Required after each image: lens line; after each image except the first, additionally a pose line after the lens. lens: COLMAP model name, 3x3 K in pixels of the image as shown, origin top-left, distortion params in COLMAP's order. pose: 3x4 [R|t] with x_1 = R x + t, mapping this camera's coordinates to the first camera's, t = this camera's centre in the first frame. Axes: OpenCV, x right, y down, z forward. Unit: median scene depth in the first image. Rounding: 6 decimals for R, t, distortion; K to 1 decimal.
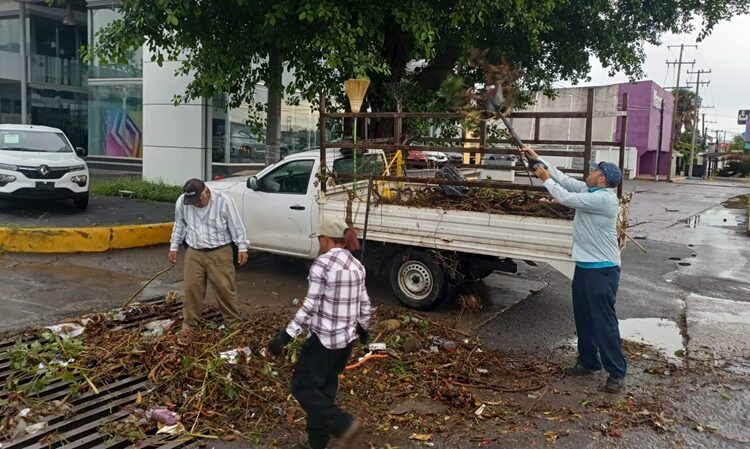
lens RADIAL K [[646.7, 0, 374.4], [0, 646.7, 202.4], [0, 0, 1]] dist [0.051407, -0.002437]
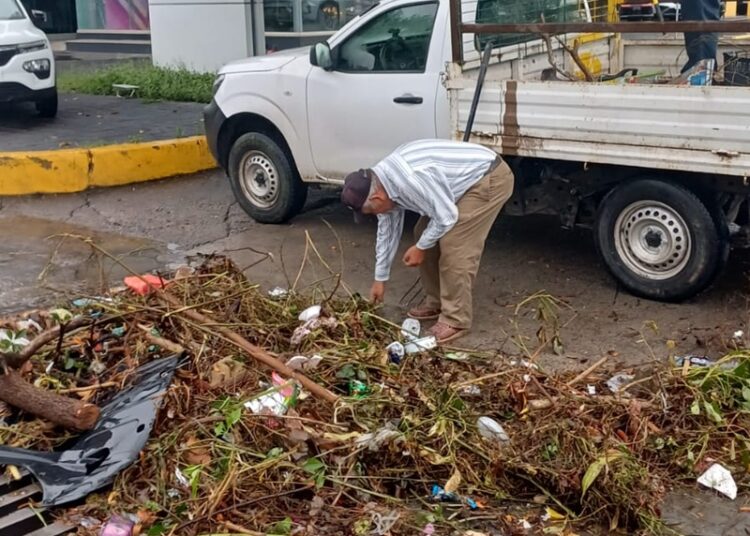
lens RADIAL K [[1071.4, 0, 375.0], [0, 1071.4, 268.0], [0, 0, 1]] dist [0.100559, -0.129363]
pose [[0.986204, -0.013756, -0.164964, -0.005013], [0.039710, 0.987103, 0.155084, 0.004591], [0.160703, -0.159495, 0.974031, 0.107431]]
